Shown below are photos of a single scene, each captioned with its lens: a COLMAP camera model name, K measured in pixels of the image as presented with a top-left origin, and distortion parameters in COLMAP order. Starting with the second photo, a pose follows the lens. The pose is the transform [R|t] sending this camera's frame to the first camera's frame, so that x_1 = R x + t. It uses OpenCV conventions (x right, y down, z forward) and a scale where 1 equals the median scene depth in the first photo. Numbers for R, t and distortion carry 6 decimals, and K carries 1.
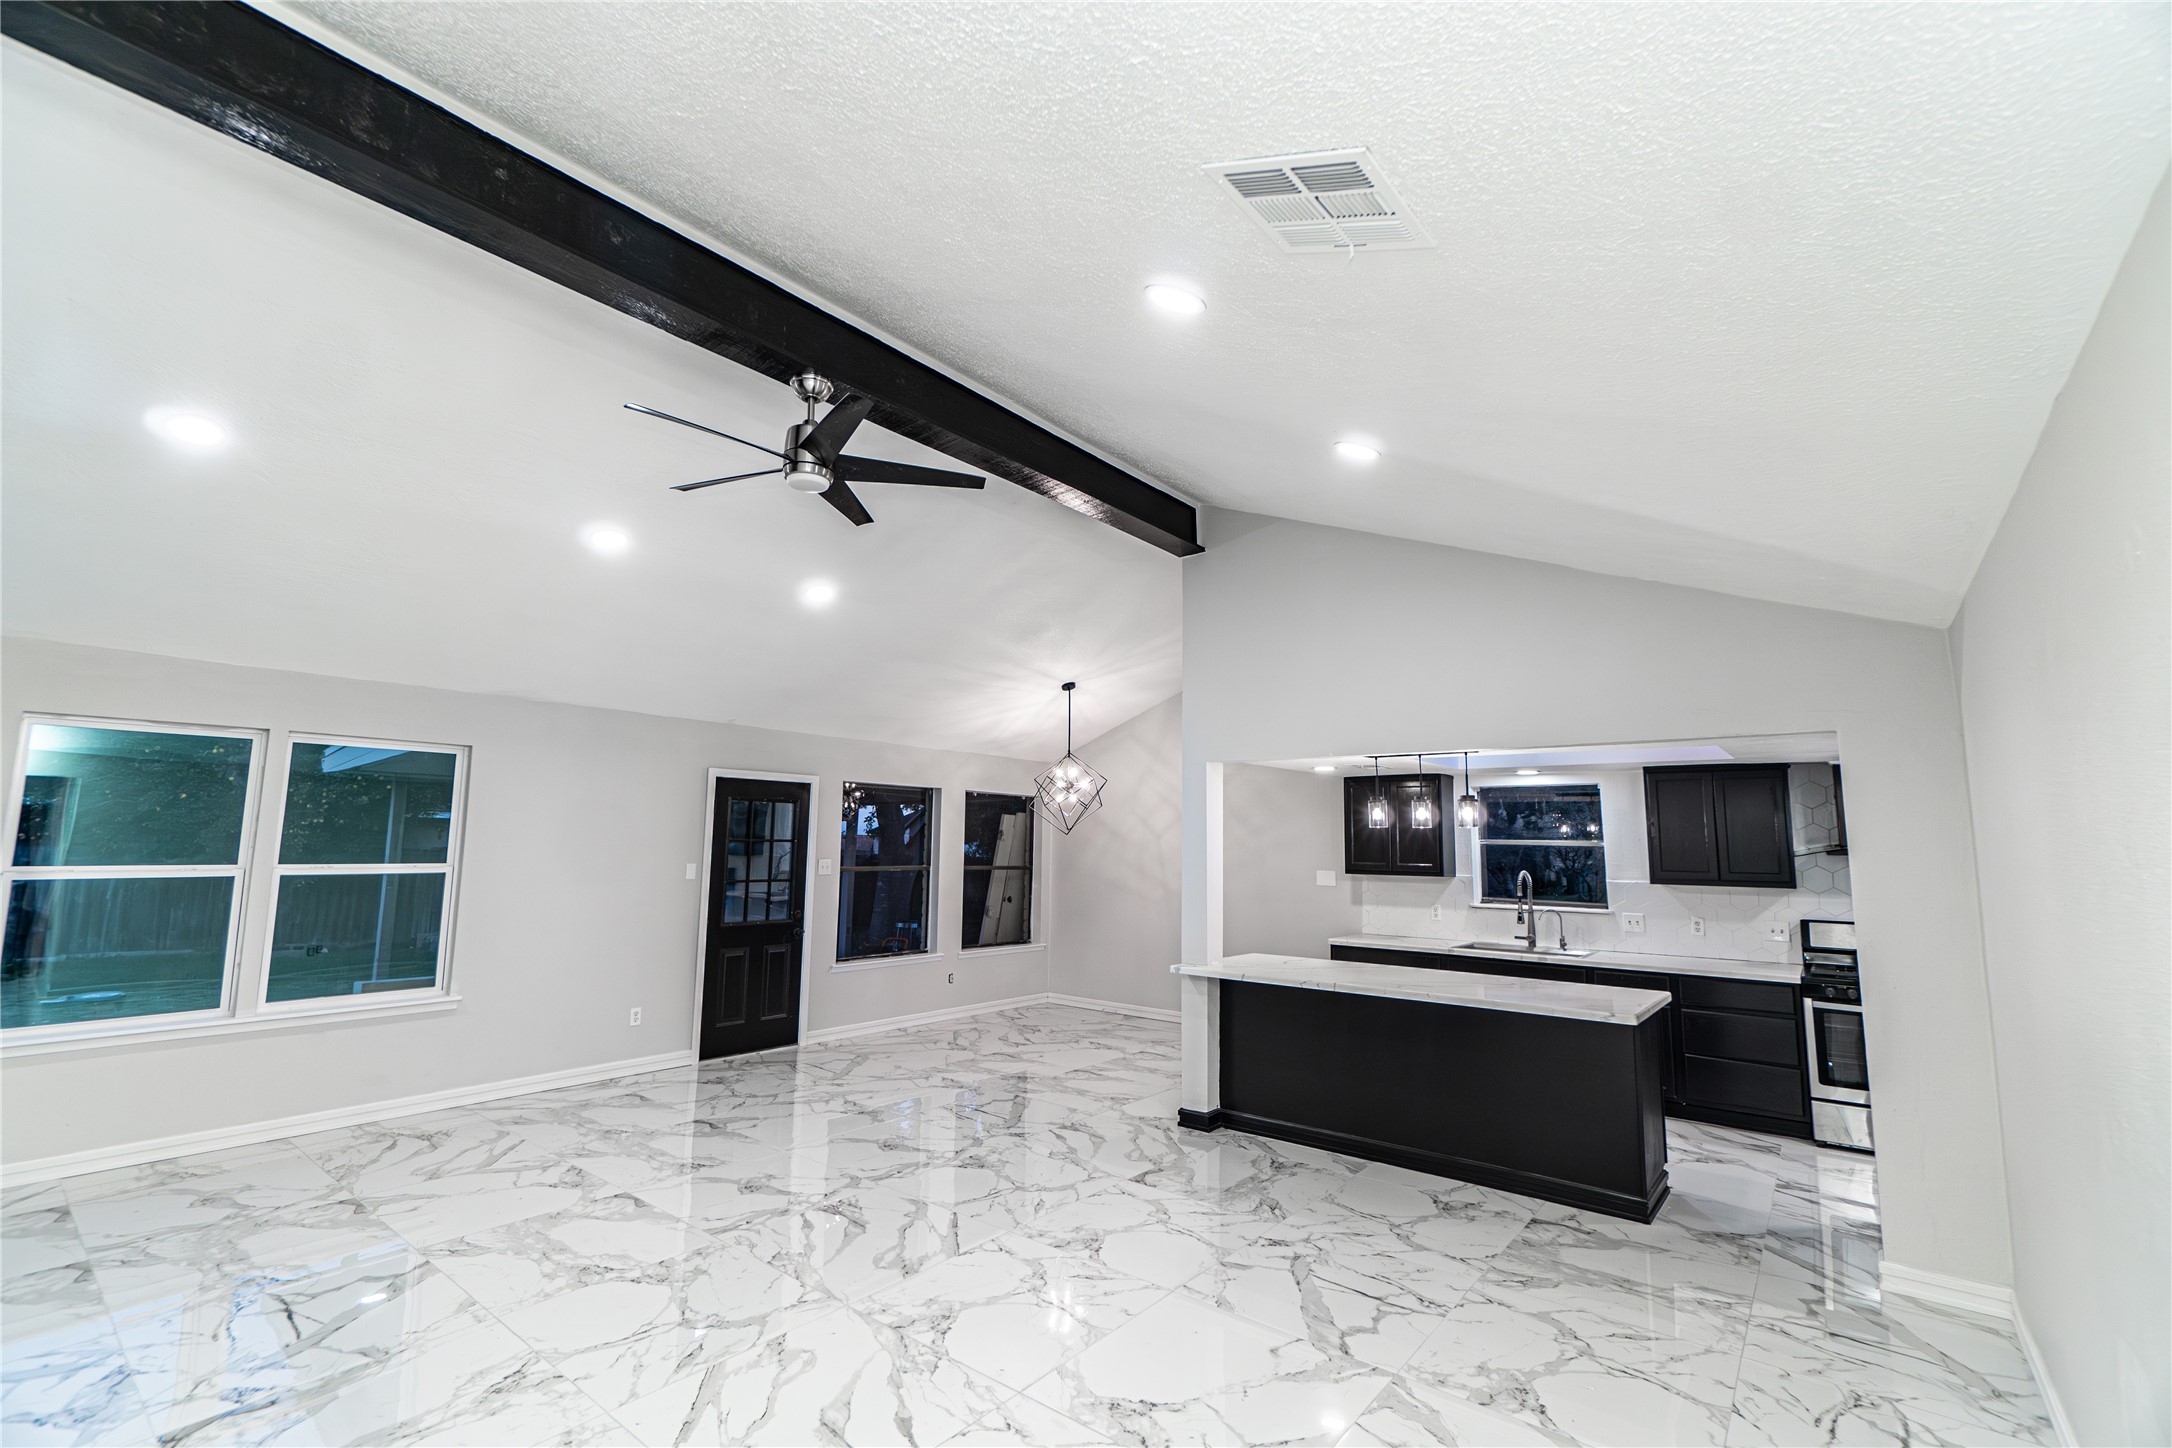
lens RADIAL K [[923.6, 0, 1094.8], [0, 923.6, 732.4], [0, 0, 1]] dist [-0.000375, 0.000010]
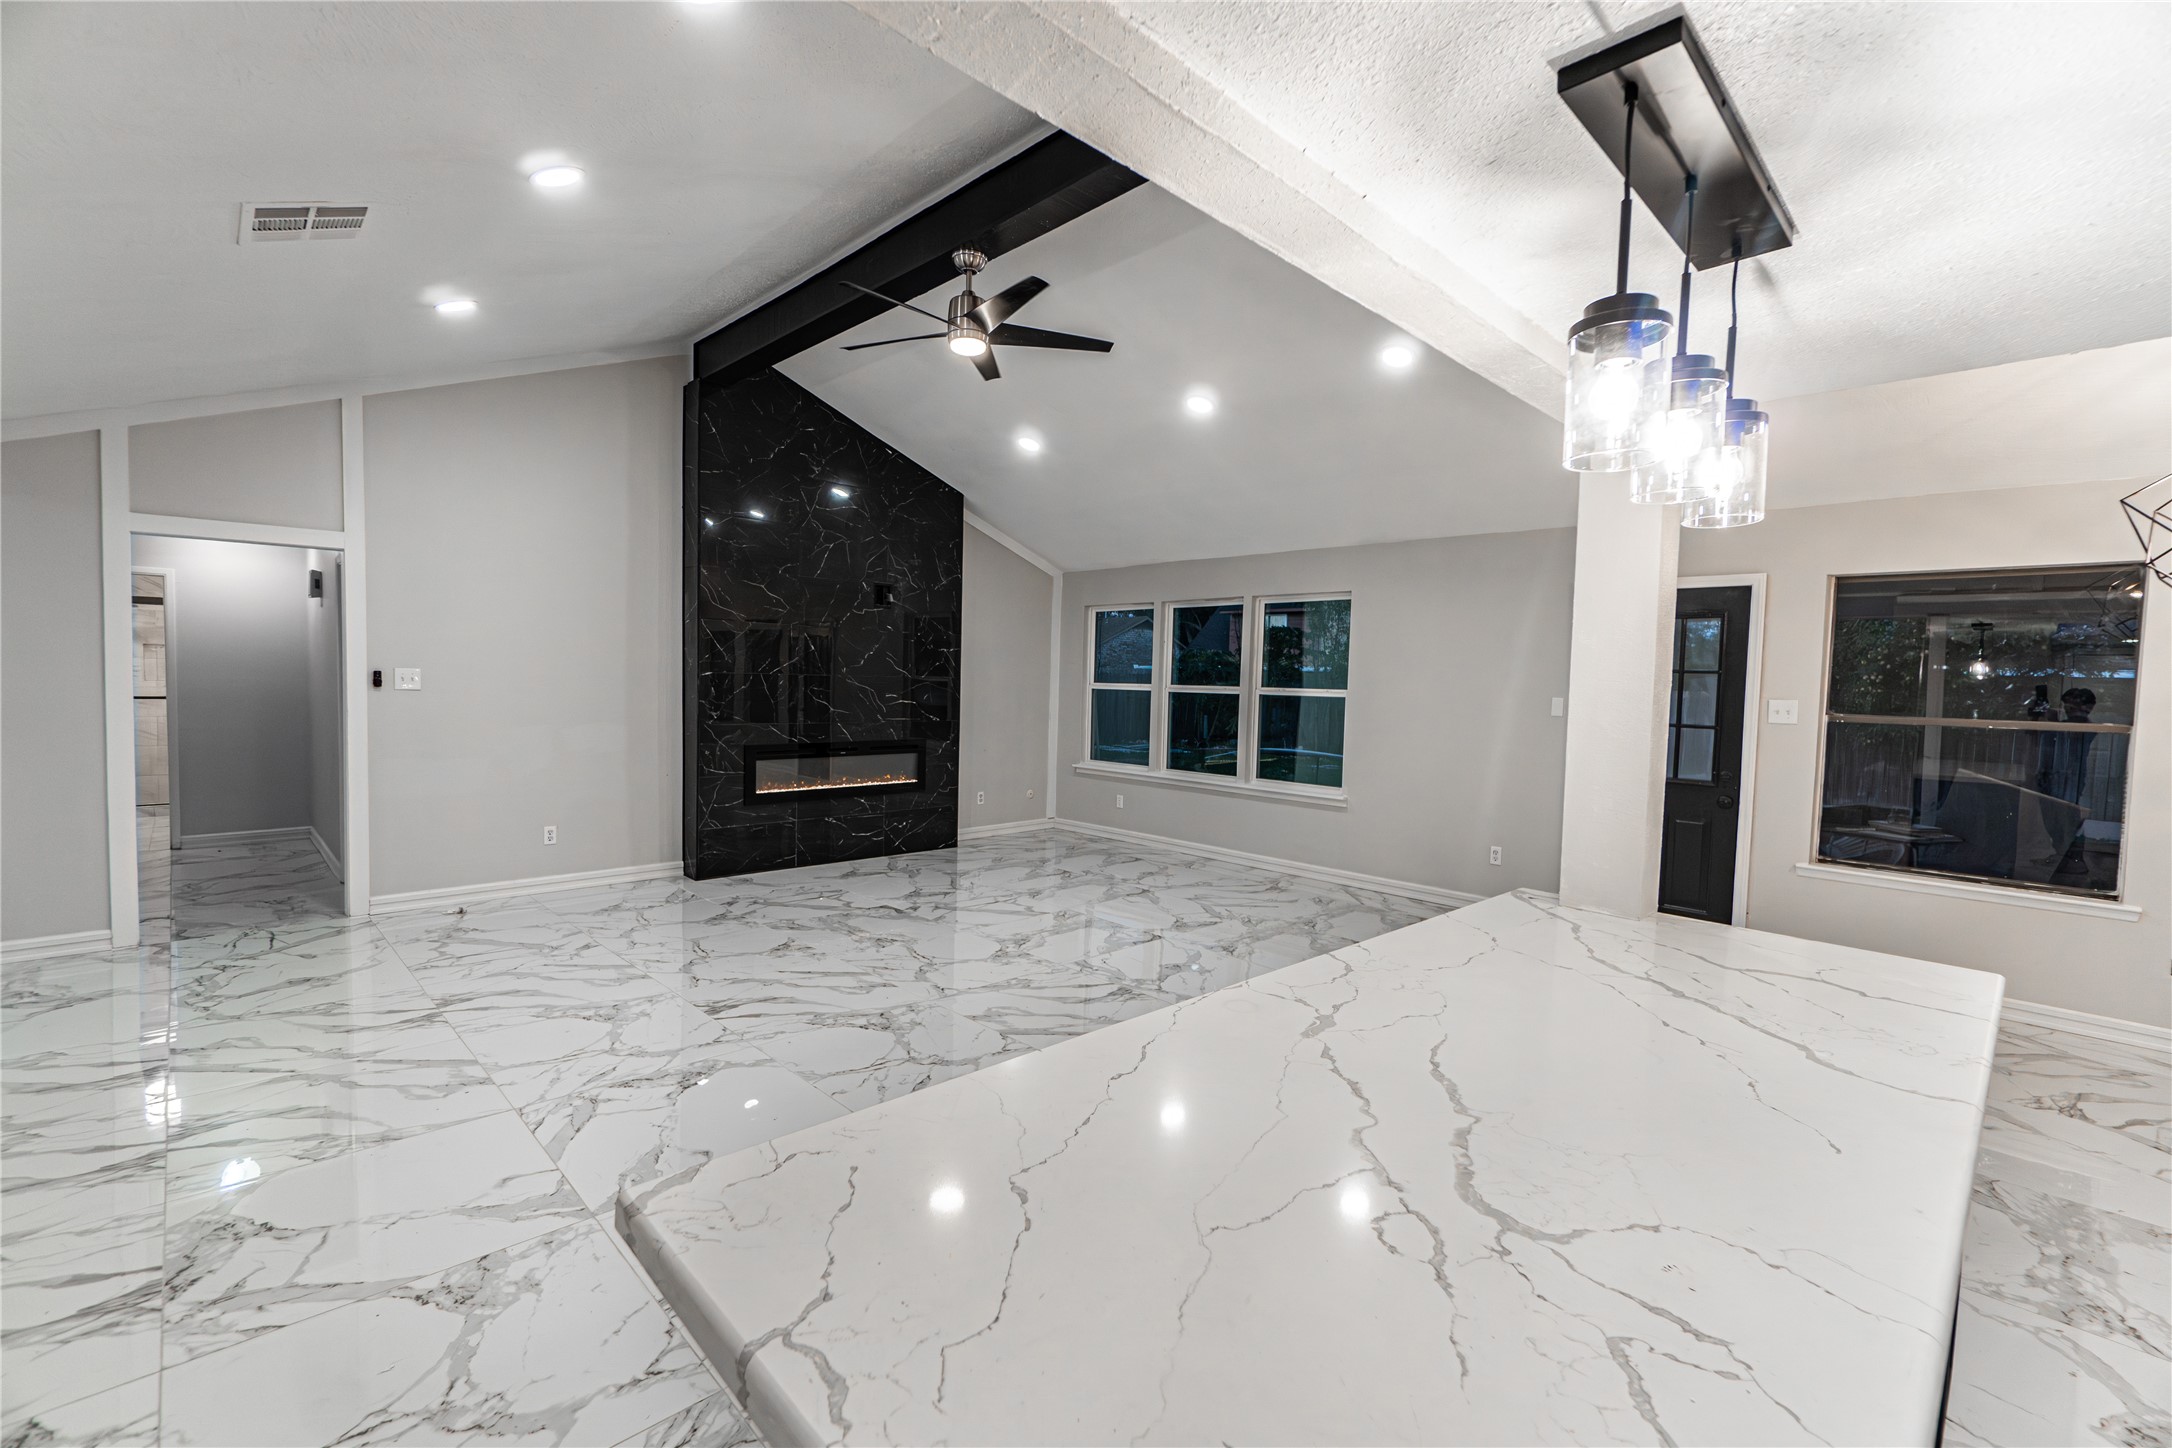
lens RADIAL K [[934.8, 0, 1086.0], [0, 934.8, 724.0], [0, 0, 1]] dist [0.000799, 0.000339]
pose [[-0.125428, 0.029593, -0.991661, 0.610211], [0.091951, 0.995599, 0.018080, 0.141983], [0.987832, -0.088917, -0.127598, 0.872794]]
